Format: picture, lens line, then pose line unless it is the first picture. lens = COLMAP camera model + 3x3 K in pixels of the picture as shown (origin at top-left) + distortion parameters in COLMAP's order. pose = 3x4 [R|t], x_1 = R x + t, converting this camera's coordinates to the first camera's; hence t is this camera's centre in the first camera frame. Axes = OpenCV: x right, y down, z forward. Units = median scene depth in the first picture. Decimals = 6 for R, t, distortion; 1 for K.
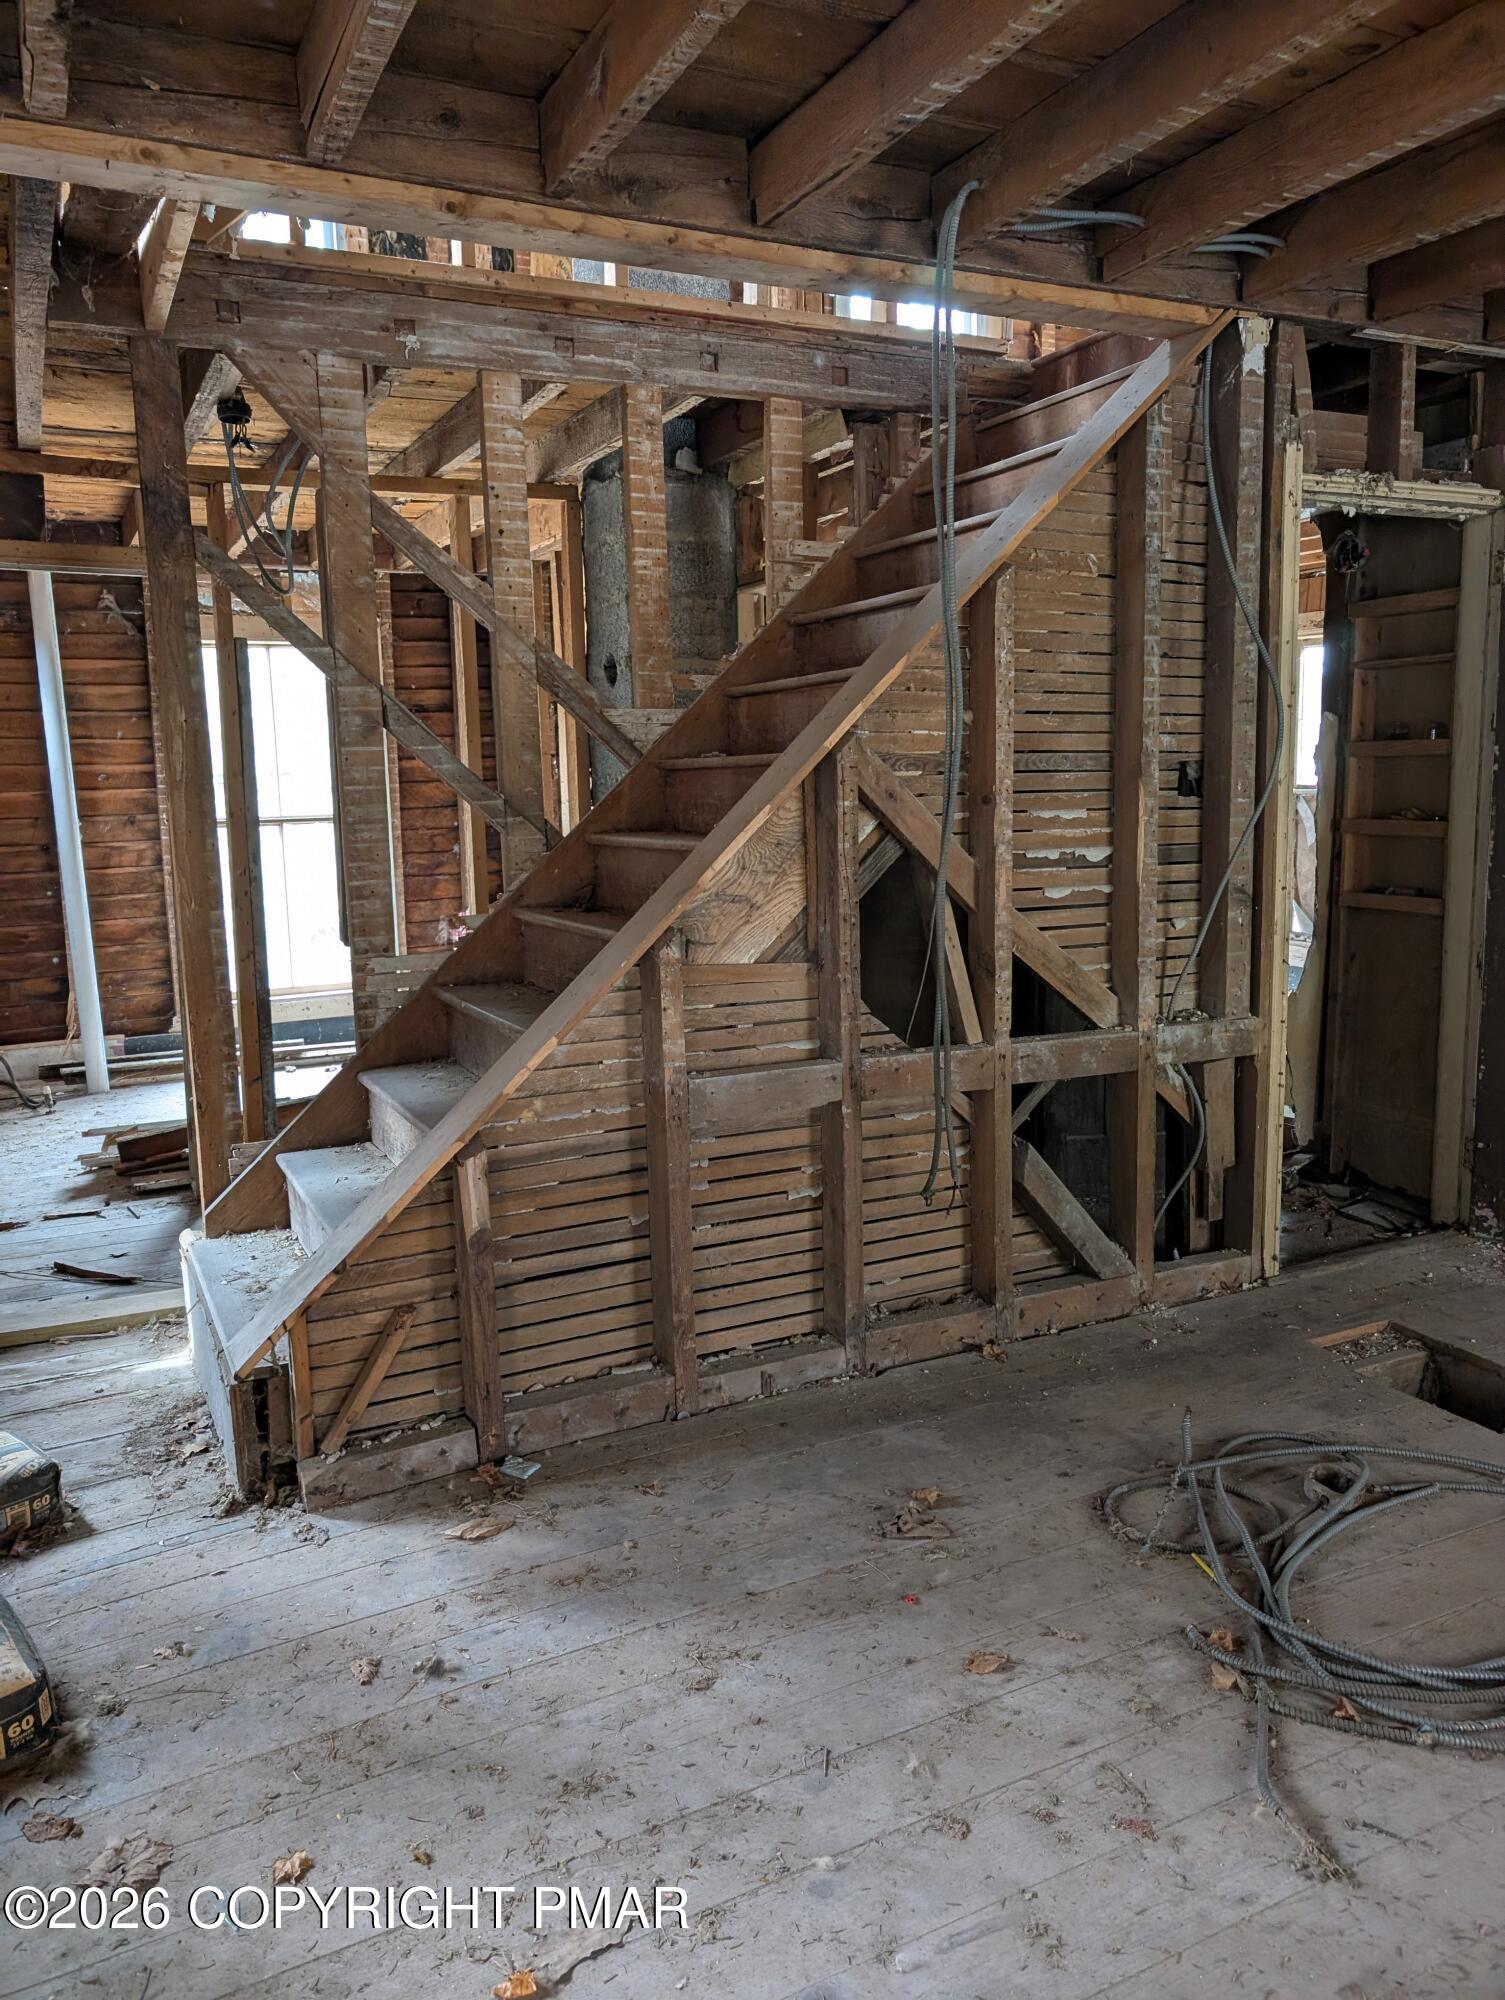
lens RADIAL K [[1428.2, 0, 757.9], [0, 1428.2, 1000.9], [0, 0, 1]] dist [0.021370, -0.019630]
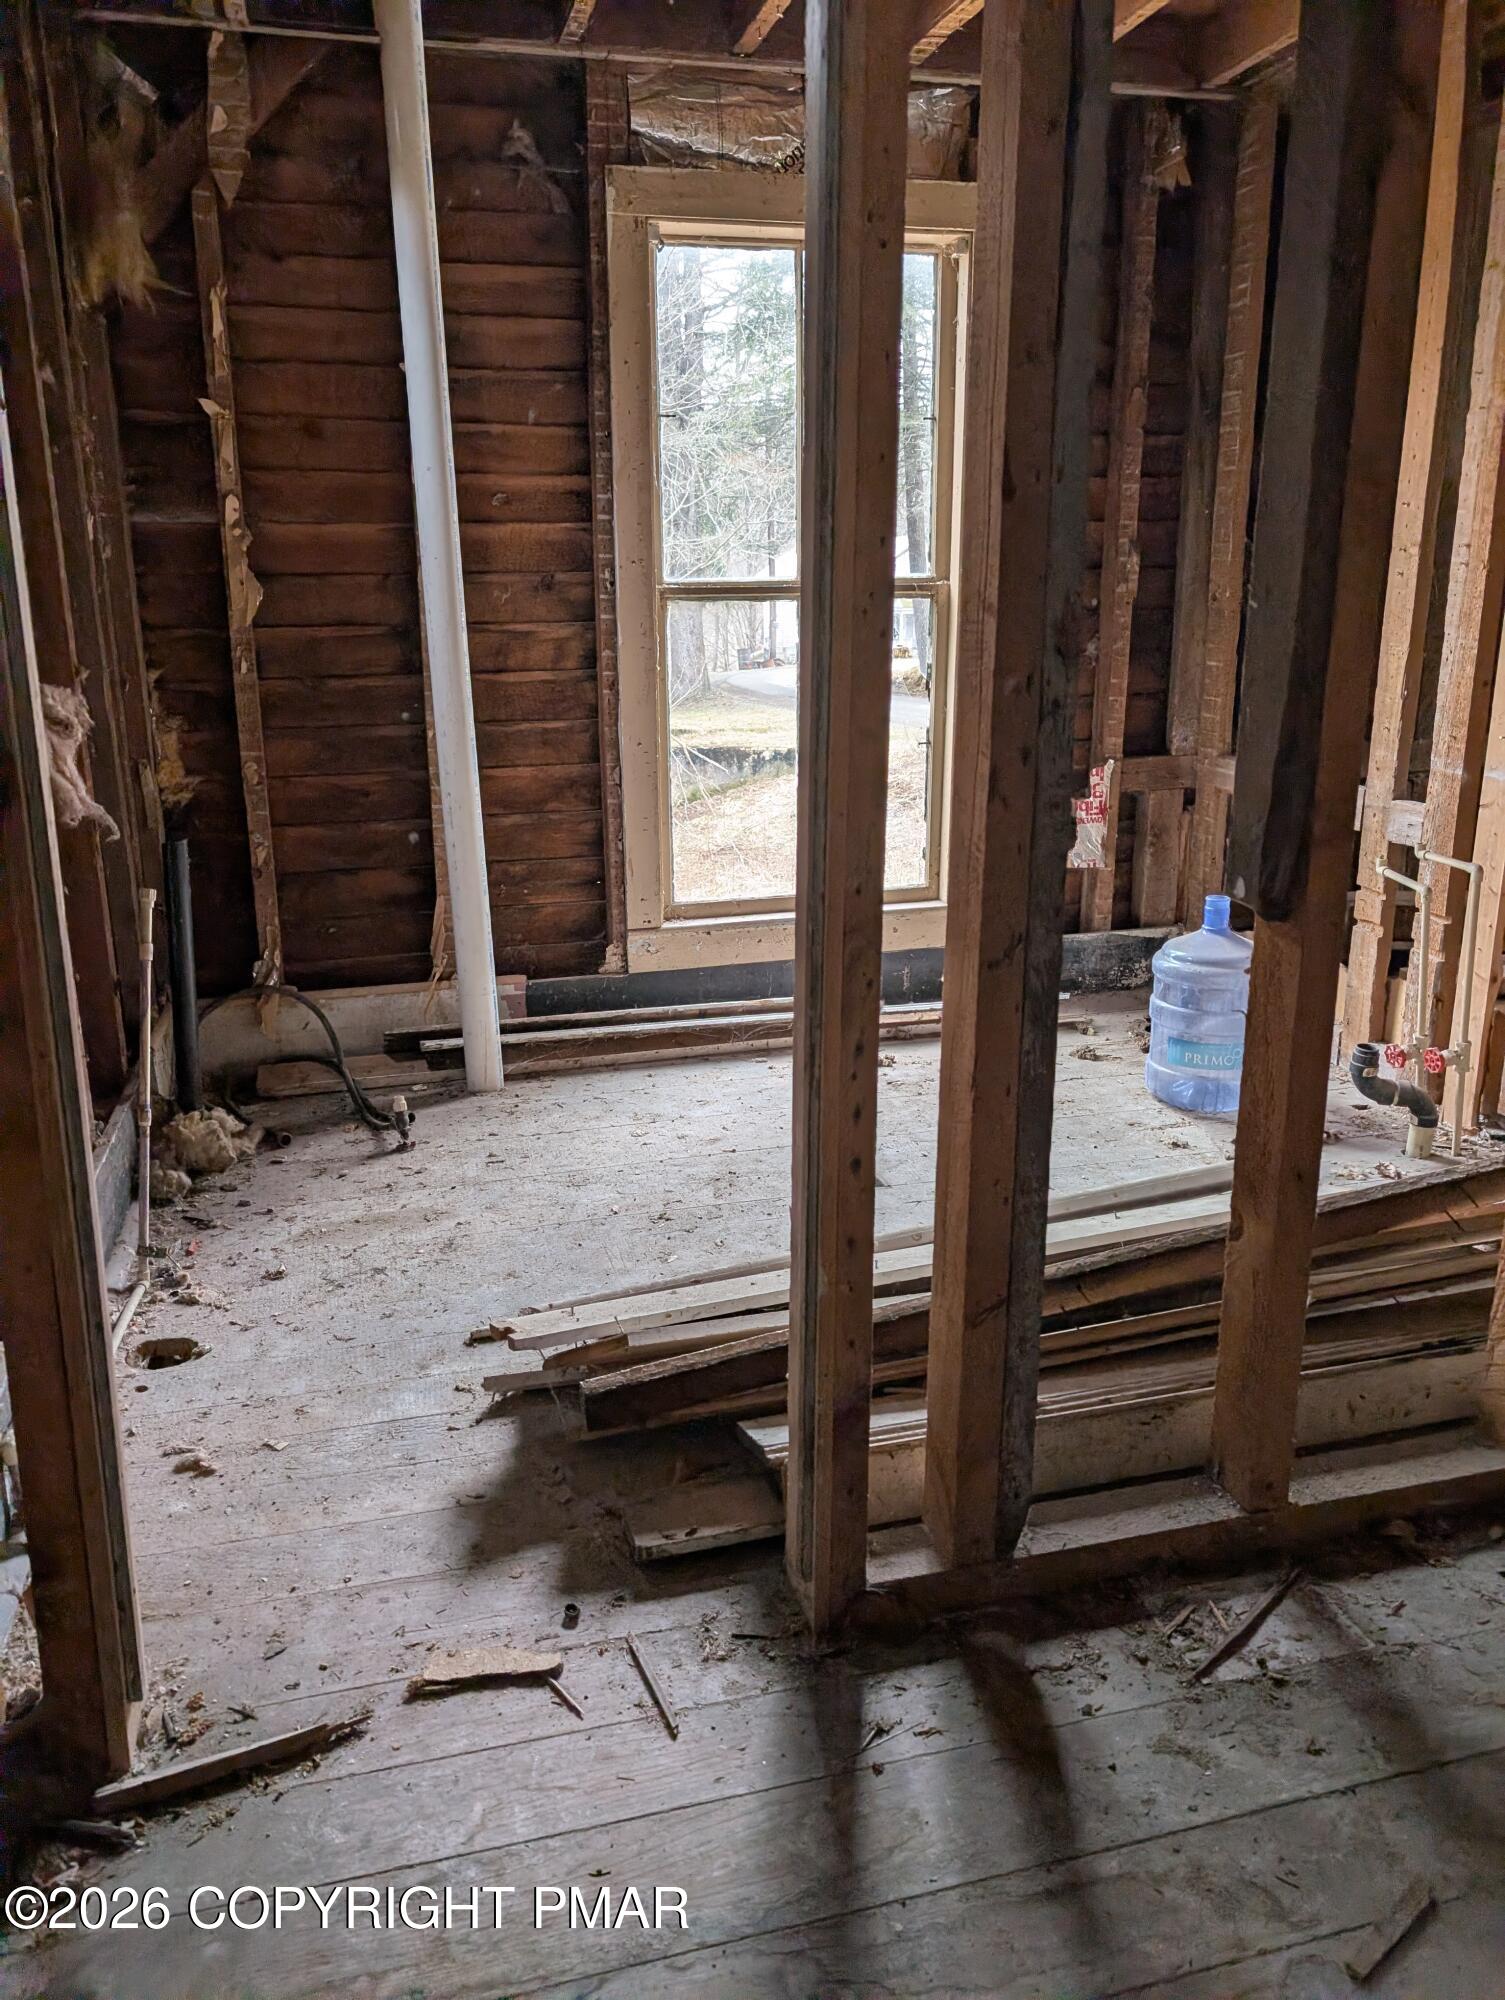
lens RADIAL K [[1428.2, 0, 773.6], [0, 1428.2, 958.7], [0, 0, 1]] dist [0.021370, -0.019630]
pose [[0.981011, 0.061336, -0.183998, -0.250481], [-0.042435, 0.993571, 0.104960, -0.046305], [0.189253, -0.095159, 0.977307, 0.484622]]
